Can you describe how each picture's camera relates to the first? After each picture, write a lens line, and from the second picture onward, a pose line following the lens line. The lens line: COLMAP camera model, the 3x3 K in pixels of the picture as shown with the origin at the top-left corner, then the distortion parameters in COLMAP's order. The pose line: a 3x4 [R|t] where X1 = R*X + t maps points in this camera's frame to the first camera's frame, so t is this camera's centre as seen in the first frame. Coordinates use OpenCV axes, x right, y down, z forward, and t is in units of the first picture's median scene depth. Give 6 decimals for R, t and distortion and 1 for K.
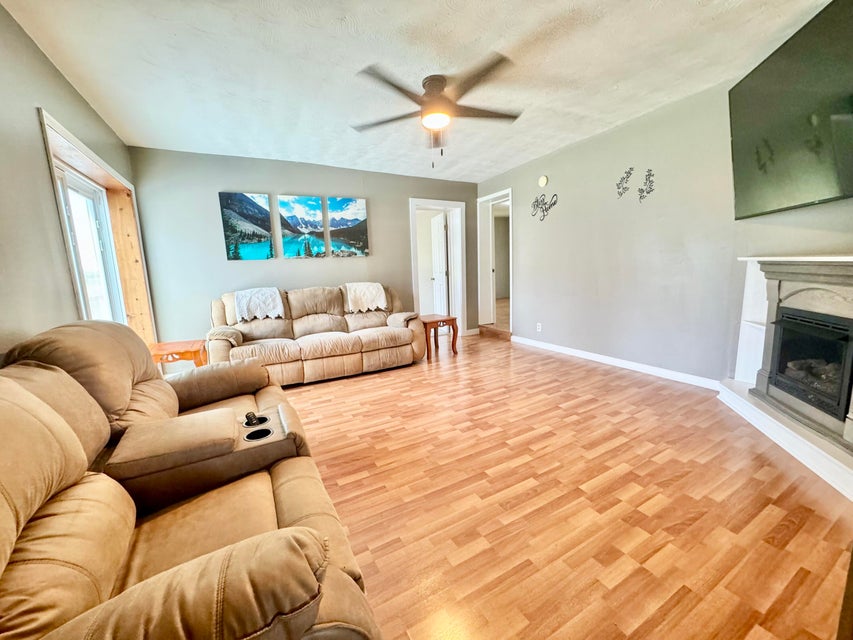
lens RADIAL K [[341.2, 0, 429.3], [0, 341.2, 318.9], [0, 0, 1]] dist [-0.002608, -0.000173]
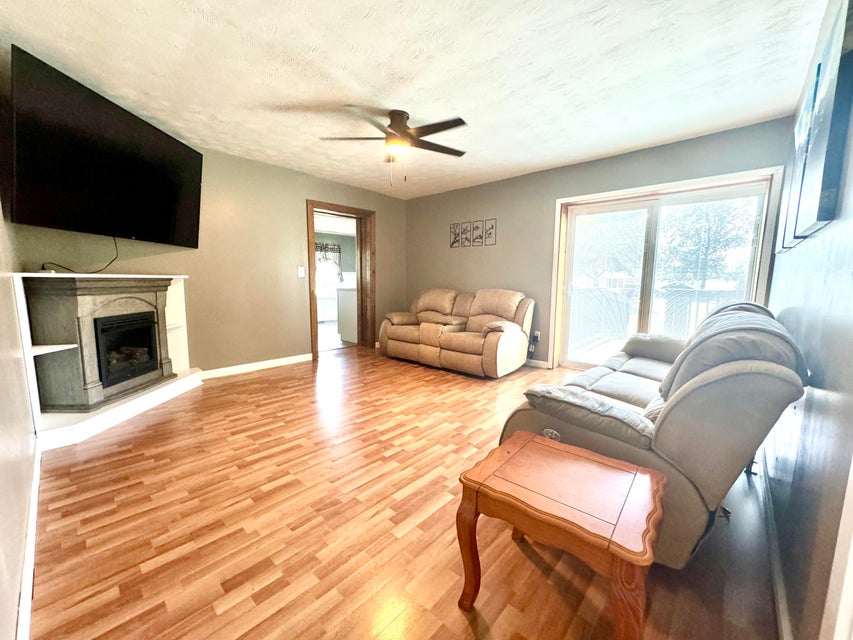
lens RADIAL K [[341.2, 0, 423.9], [0, 341.2, 321.2], [0, 0, 1]] dist [-0.002608, -0.000173]
pose [[-0.949624, 0.069743, -0.305531, 0.290148], [-0.020517, 0.958995, 0.282678, -0.303567], [0.312718, 0.274707, -0.909254, 1.959915]]
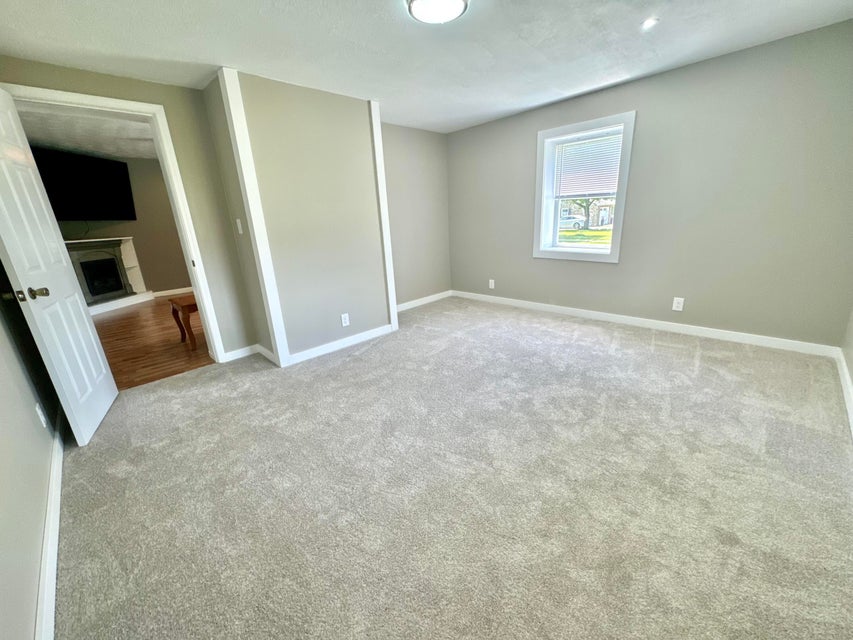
lens RADIAL K [[341.2, 0, 426.4], [0, 341.2, 321.0], [0, 0, 1]] dist [-0.002608, -0.000173]
pose [[-0.959961, 0.161773, -0.228701, -0.425789], [0.046178, 0.896615, 0.440396, -0.467510], [0.276301, 0.412202, -0.868186, 3.033022]]
